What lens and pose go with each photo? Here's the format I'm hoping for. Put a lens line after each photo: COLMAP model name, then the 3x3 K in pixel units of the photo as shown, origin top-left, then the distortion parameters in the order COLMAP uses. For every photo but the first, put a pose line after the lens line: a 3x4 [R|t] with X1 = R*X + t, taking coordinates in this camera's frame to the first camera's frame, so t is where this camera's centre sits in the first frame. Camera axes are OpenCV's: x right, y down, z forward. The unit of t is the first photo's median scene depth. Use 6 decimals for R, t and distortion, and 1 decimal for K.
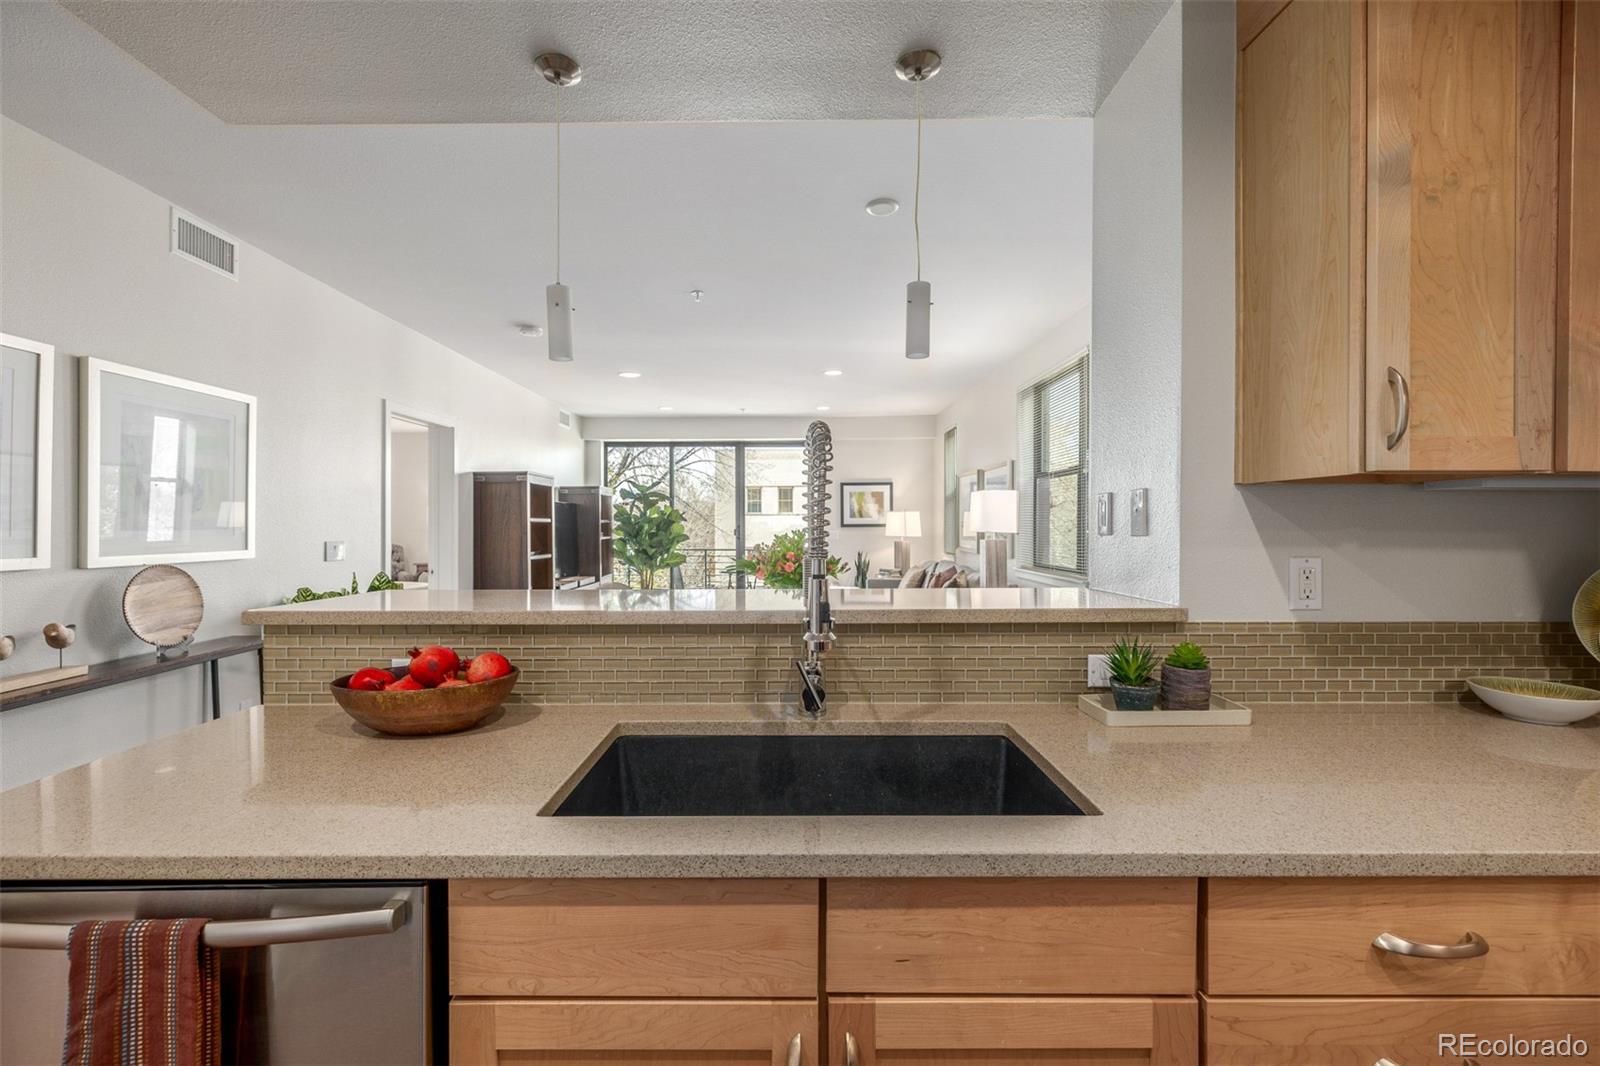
lens RADIAL K [[669.8, 0, 793.2], [0, 669.8, 522.7], [0, 0, 1]] dist [-0.002372, 0.001409]
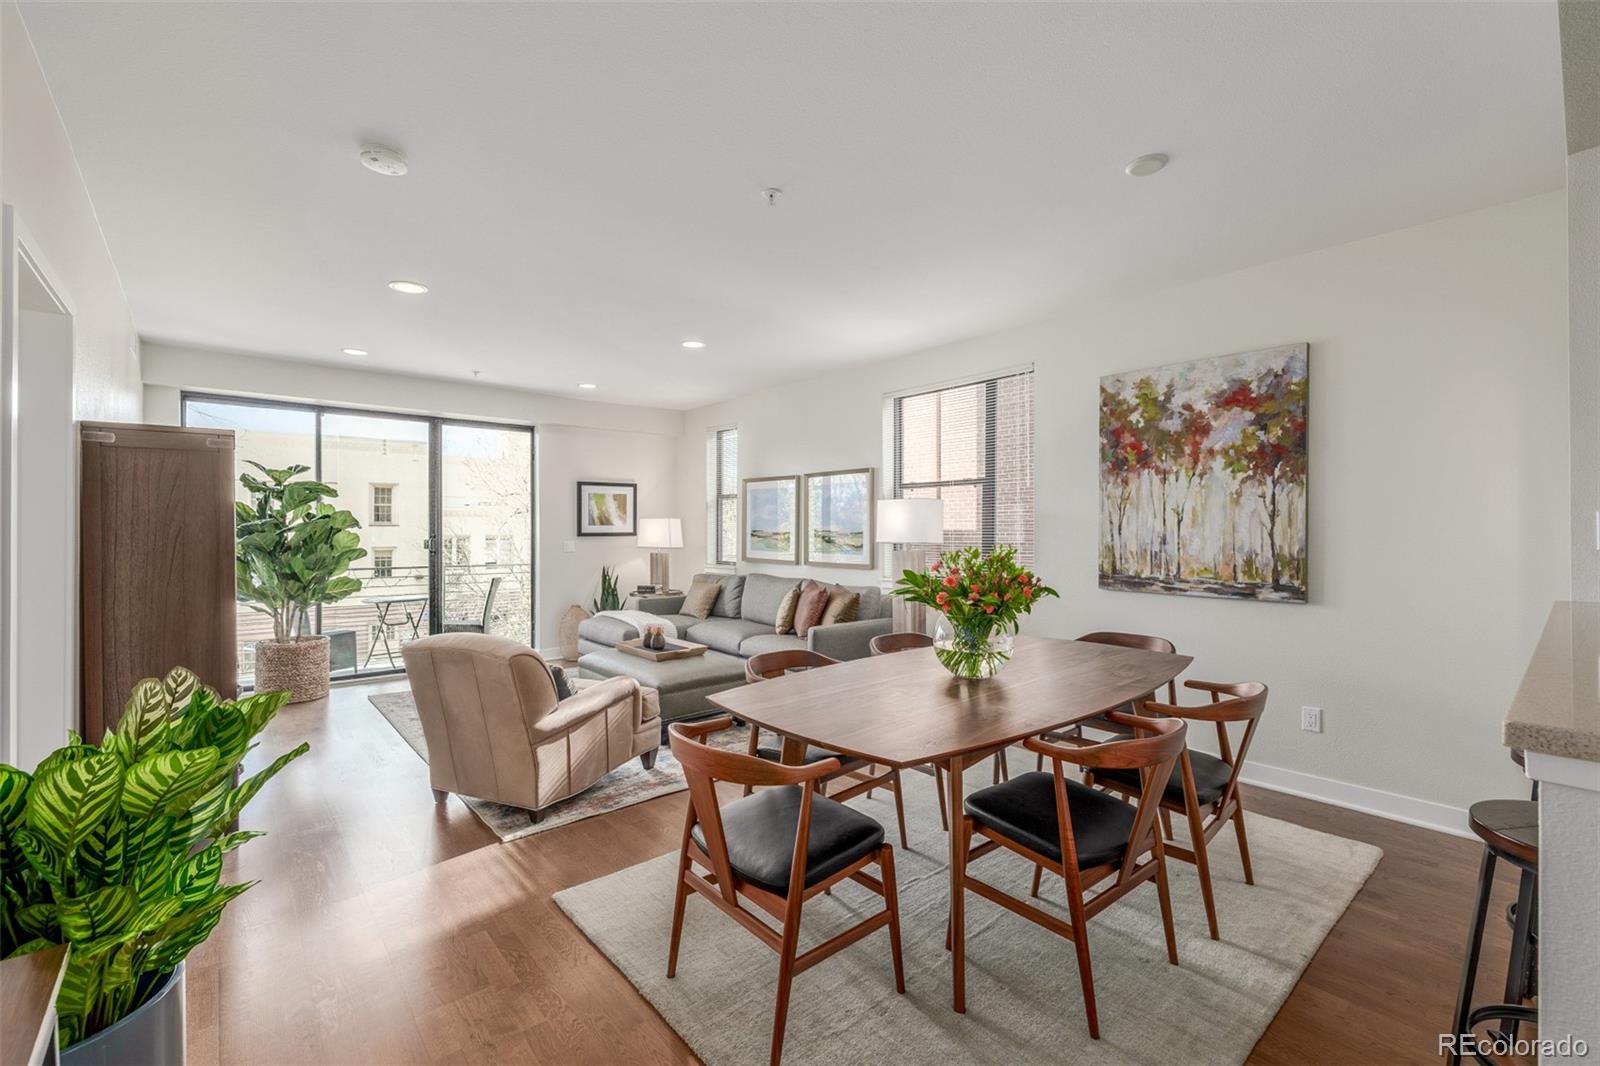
lens RADIAL K [[669.8, 0, 798.0], [0, 669.8, 524.4], [0, 0, 1]] dist [-0.002372, 0.001409]
pose [[0.756991, 0.009618, 0.653355, -0.258060], [-0.004241, 0.999943, -0.009806, -0.001102], [-0.653412, 0.004652, 0.756989, 0.215653]]
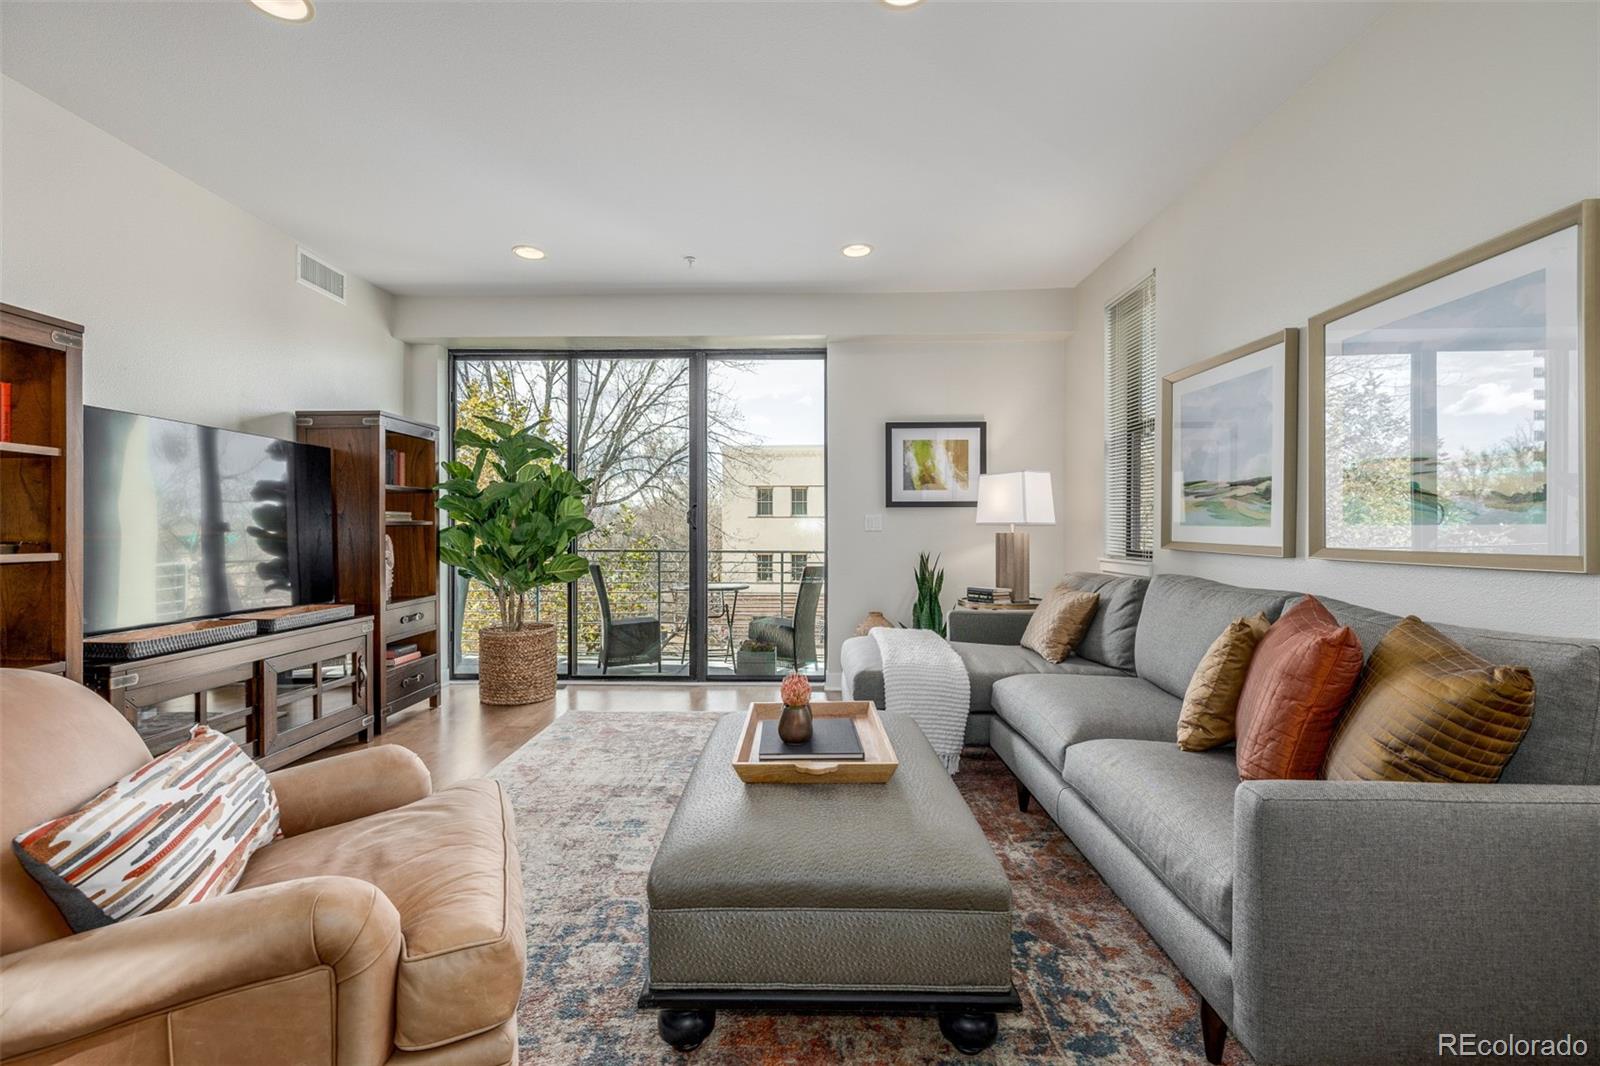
lens RADIAL K [[669.8, 0, 788.4], [0, 669.8, 531.4], [0, 0, 1]] dist [-0.002372, 0.001409]
pose [[0.999533, 0.003804, -0.030313, 0.010419], [-0.003732, 0.999990, 0.002434, 0.024727], [0.030322, -0.002320, 0.999537, 0.475380]]
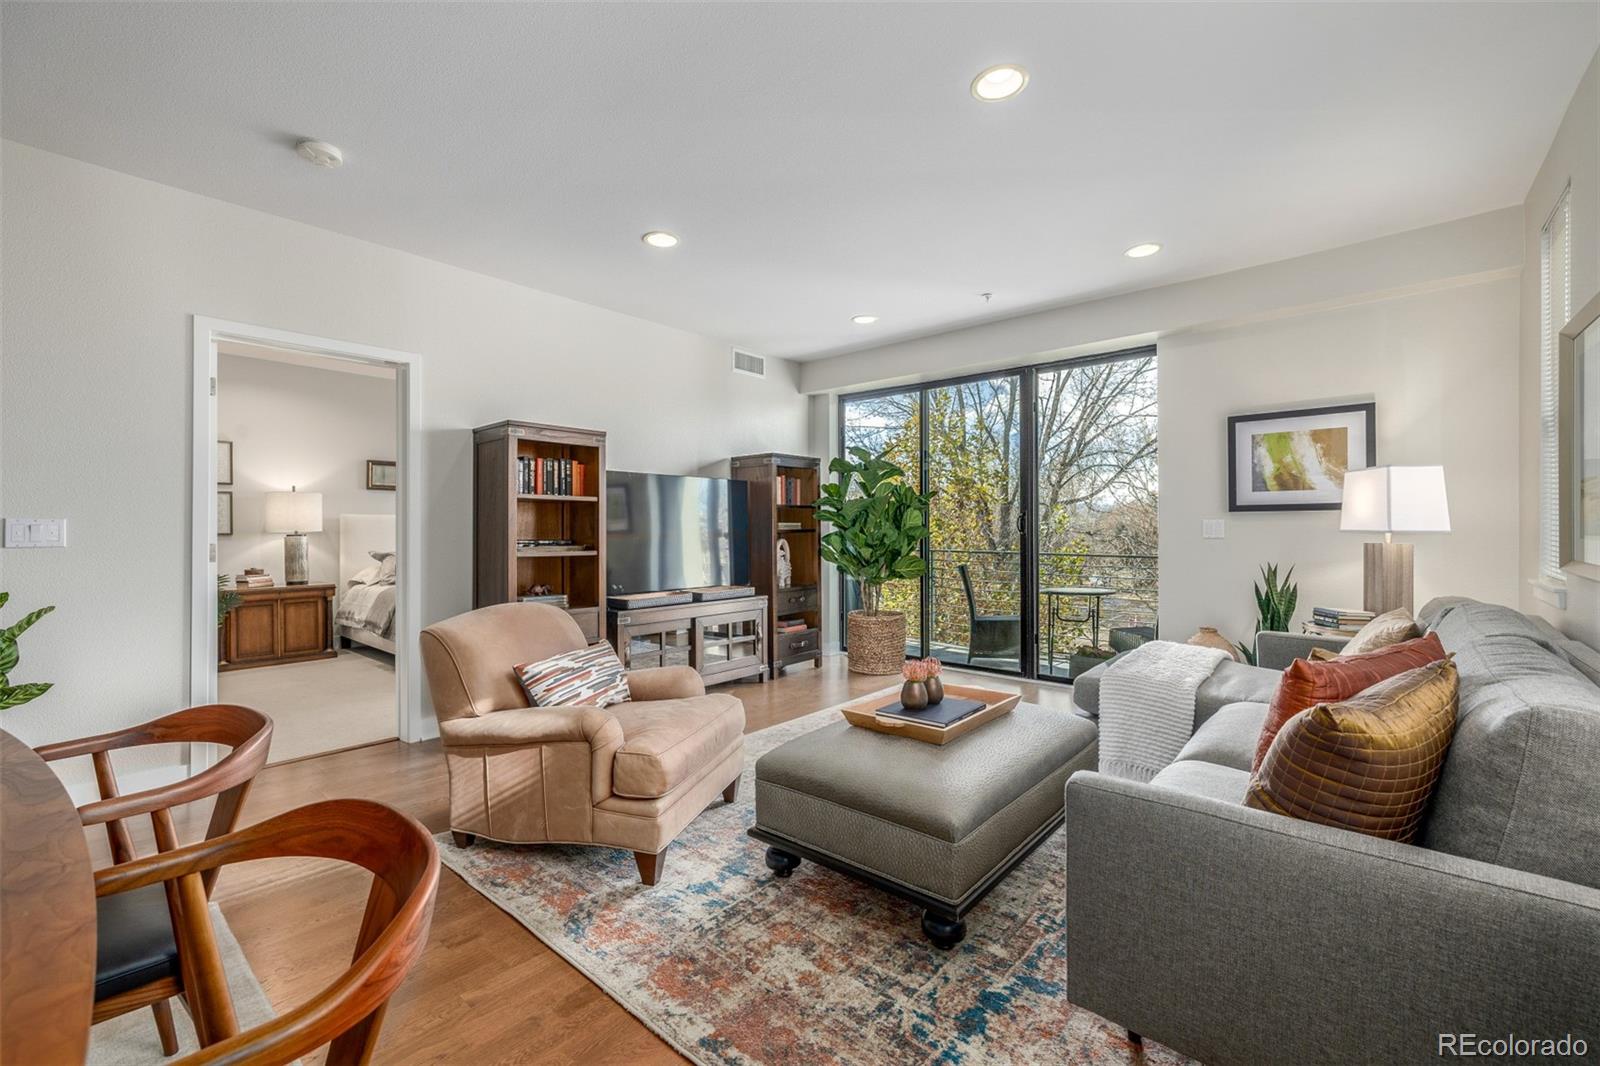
lens RADIAL K [[669.8, 0, 791.5], [0, 669.8, 525.9], [0, 0, 1]] dist [-0.002372, 0.001409]
pose [[0.748939, -0.000547, -0.662638, 0.153696], [0.000114, 1.000000, -0.000697, 0.017035], [0.662638, 0.000447, 0.748939, 0.447597]]
